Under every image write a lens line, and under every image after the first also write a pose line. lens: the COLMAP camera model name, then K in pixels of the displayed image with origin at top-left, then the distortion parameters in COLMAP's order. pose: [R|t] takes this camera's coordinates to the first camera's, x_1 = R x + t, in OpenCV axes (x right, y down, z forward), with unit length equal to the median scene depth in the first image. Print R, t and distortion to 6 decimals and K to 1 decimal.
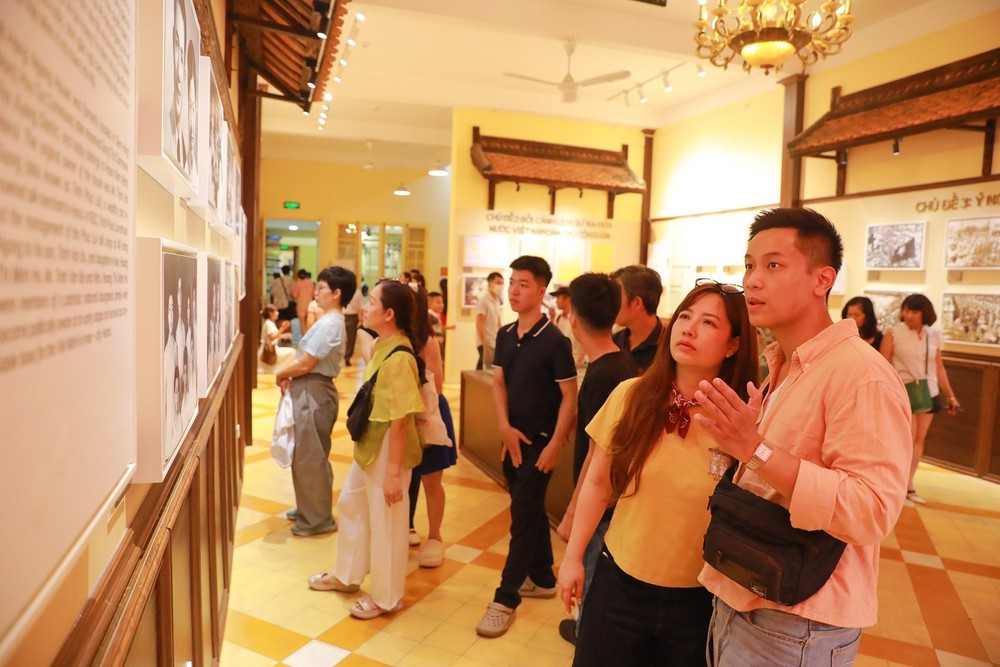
lens RADIAL K [[702.5, 0, 500.0], [0, 702.5, 333.5], [0, 0, 1]] dist [-0.003310, -0.001115]
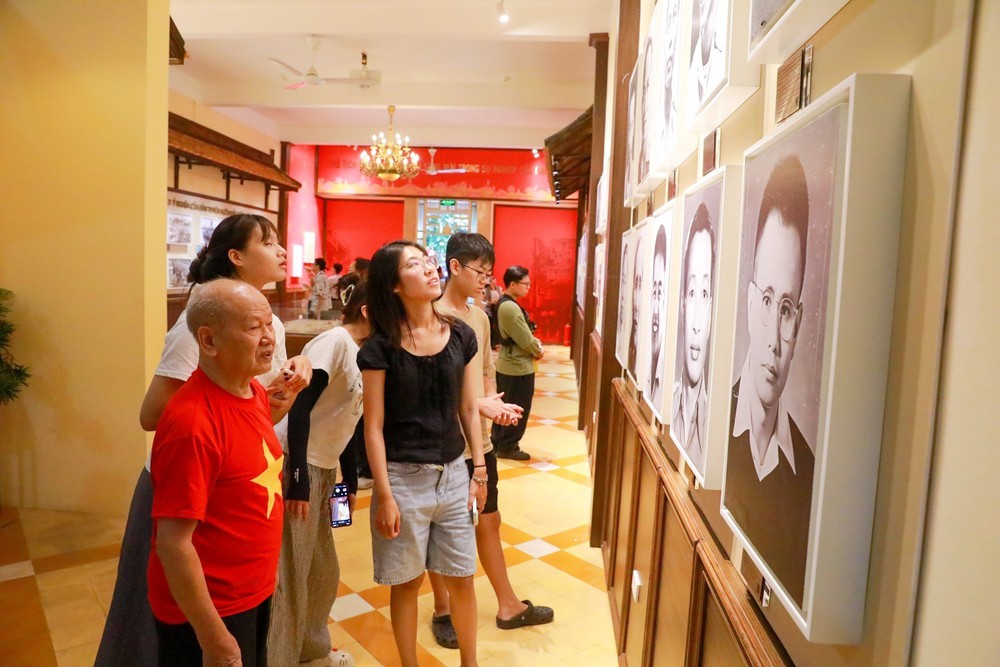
lens RADIAL K [[702.5, 0, 500.0], [0, 702.5, 333.5], [0, 0, 1]] dist [-0.003310, -0.001115]
pose [[-0.901463, -0.107762, 0.419227, -0.742657], [-0.039857, 0.985065, 0.167507, -0.189419], [-0.431017, 0.134293, -0.892295, 2.156591]]
